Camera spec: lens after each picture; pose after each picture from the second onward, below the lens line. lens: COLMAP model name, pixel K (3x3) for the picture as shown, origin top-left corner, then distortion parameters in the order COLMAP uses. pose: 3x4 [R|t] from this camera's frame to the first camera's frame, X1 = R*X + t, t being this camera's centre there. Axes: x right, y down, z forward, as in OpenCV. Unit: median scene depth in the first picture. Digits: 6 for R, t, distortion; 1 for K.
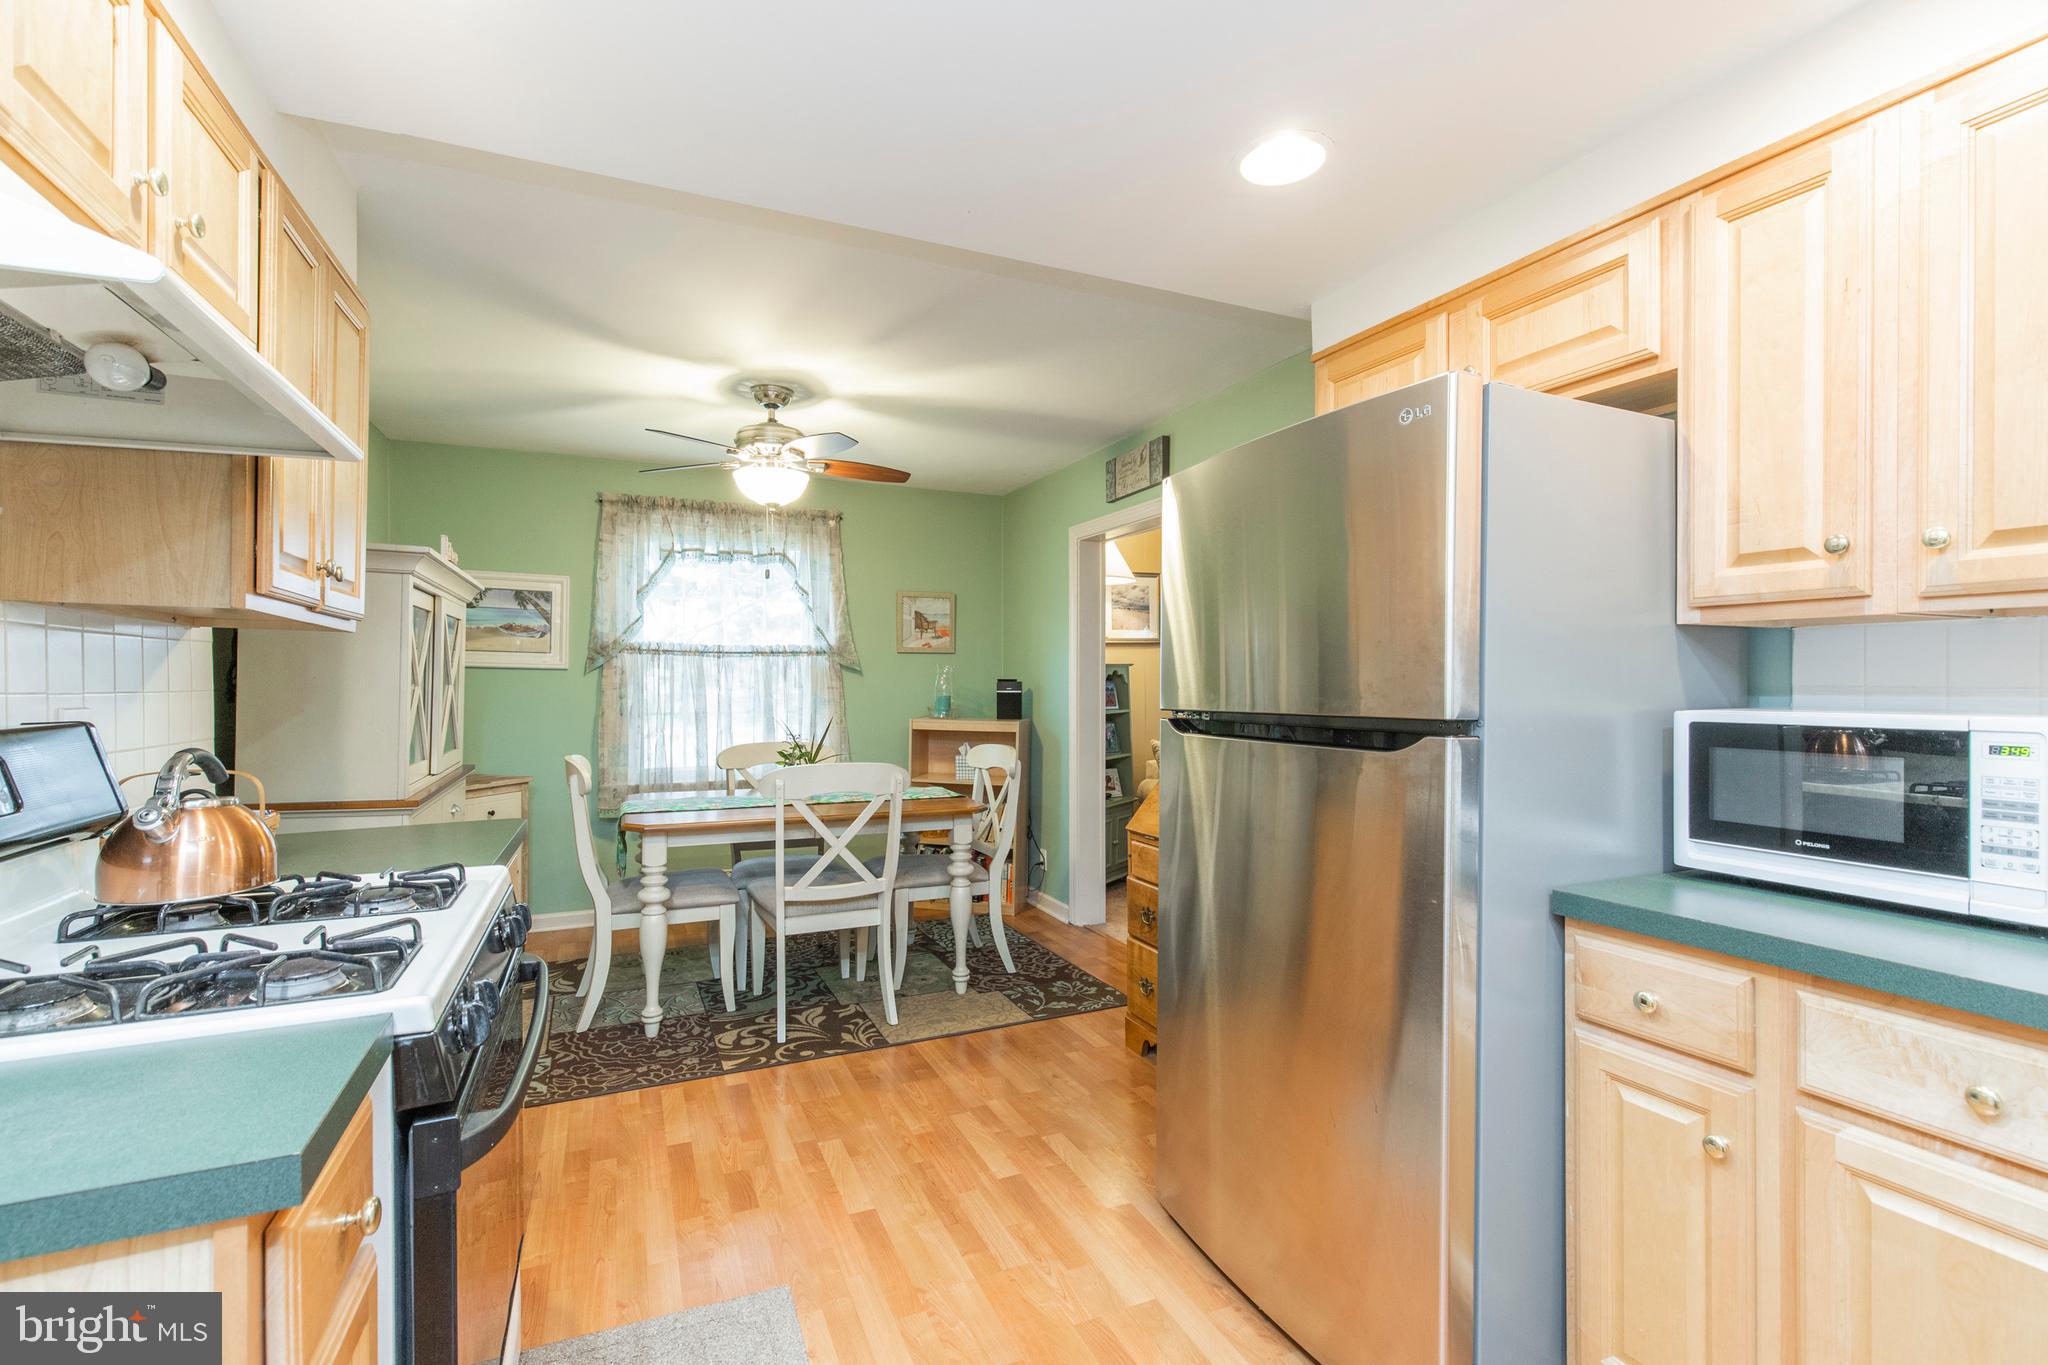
lens RADIAL K [[896.0, 0, 956.0], [0, 896.0, 673.6], [0, 0, 1]] dist [0.003052, 0.000096]
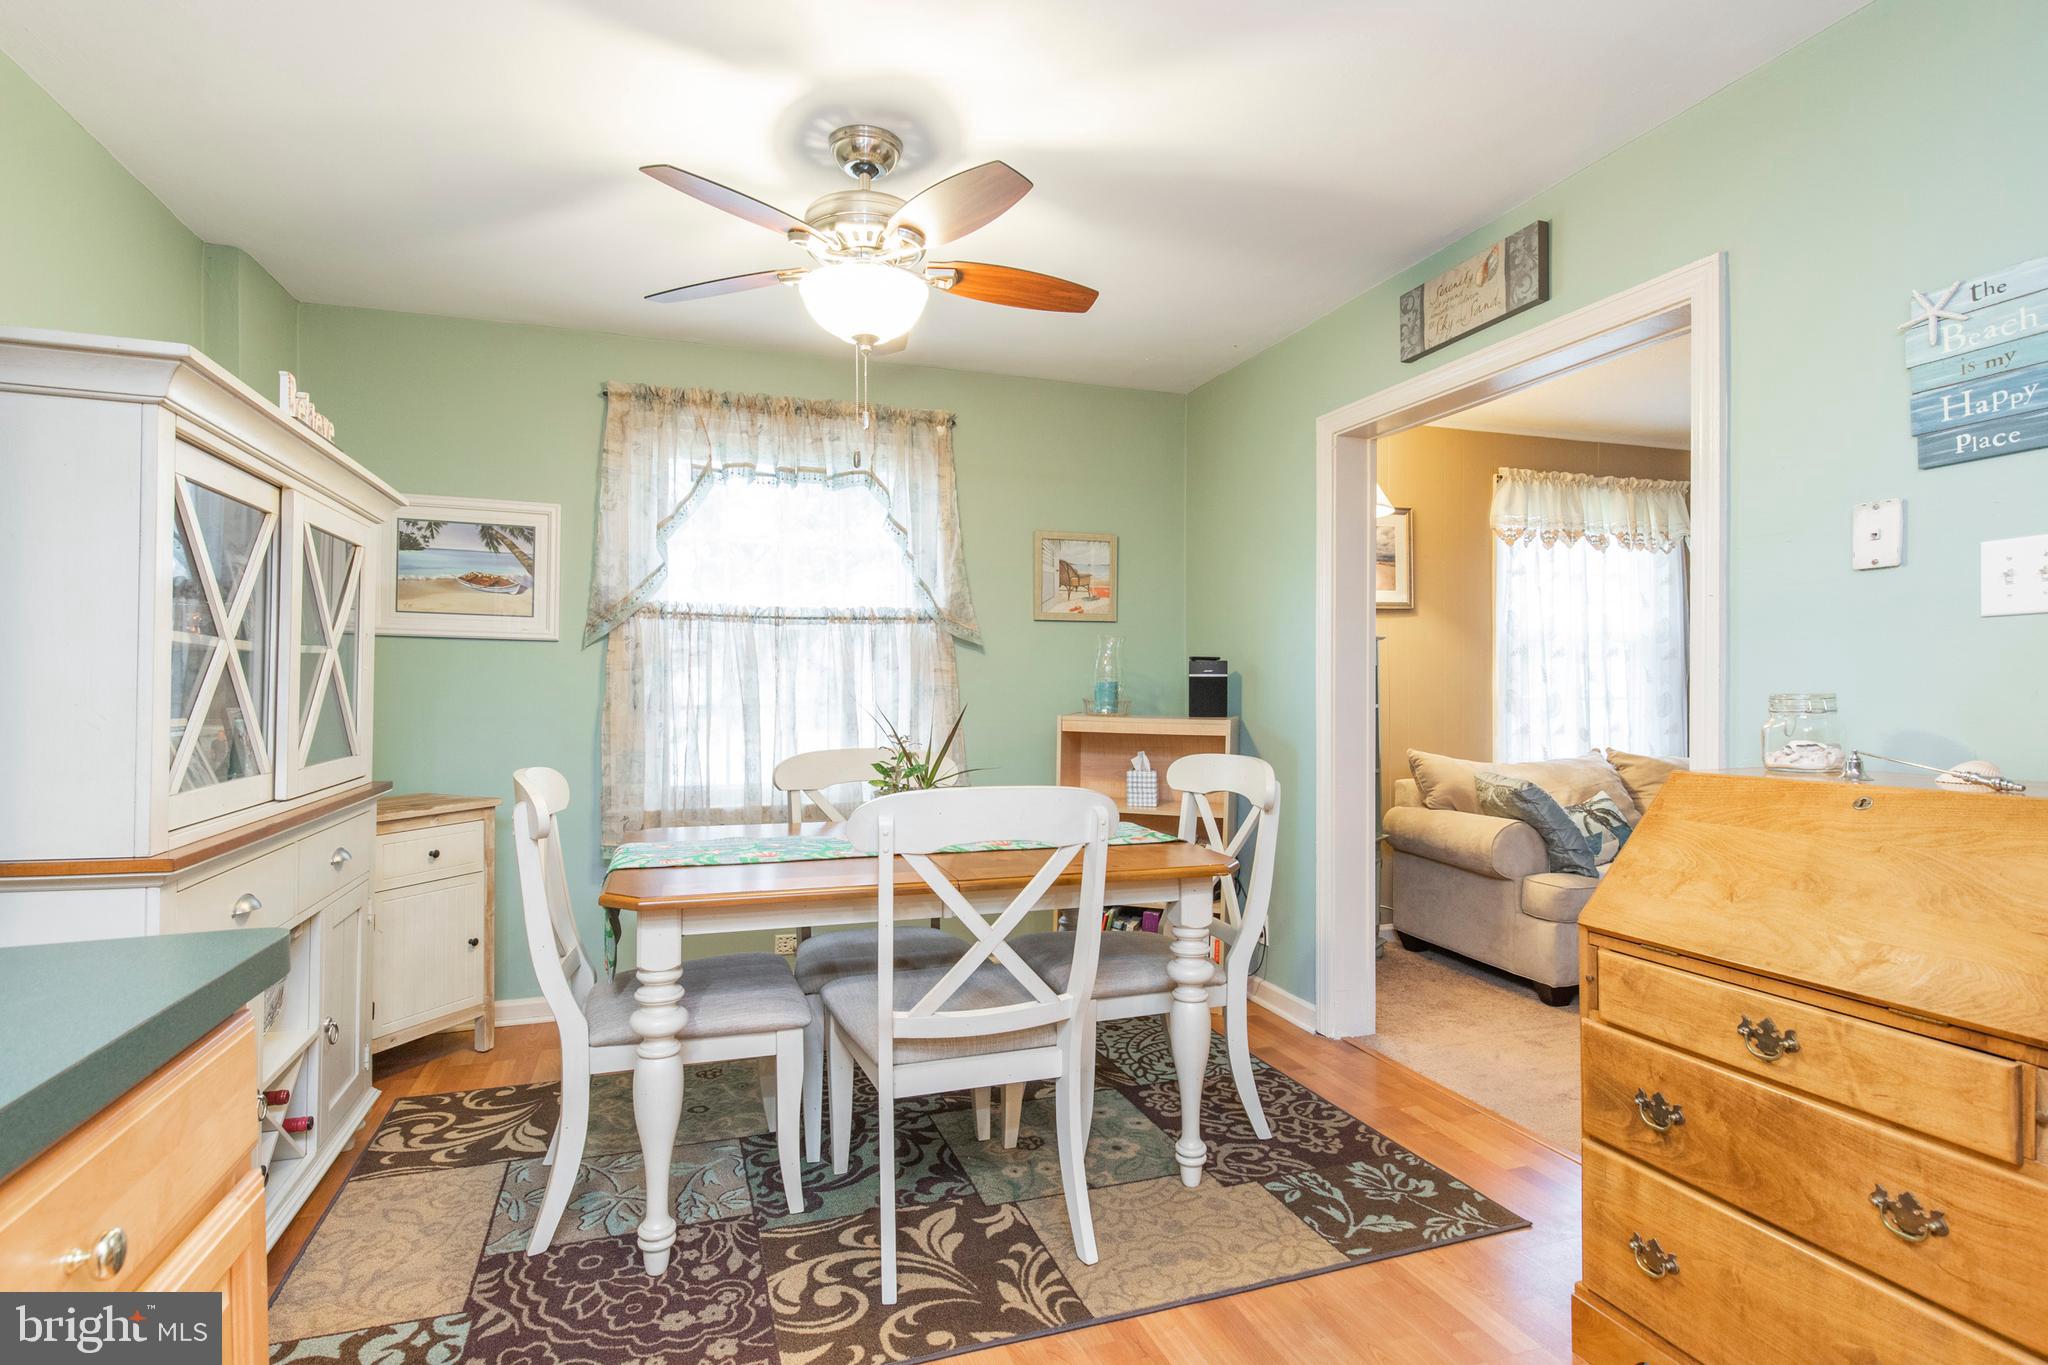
lens RADIAL K [[1115.7, 0, 1028.9], [0, 1115.7, 683.7], [0, 0, 1]] dist [-0.001855, 0.000166]
pose [[0.999259, 0.003731, -0.038297, -0.065749], [-0.003124, 0.999869, 0.015890, 0.021055], [0.038351, -0.015758, 0.999140, 0.257335]]
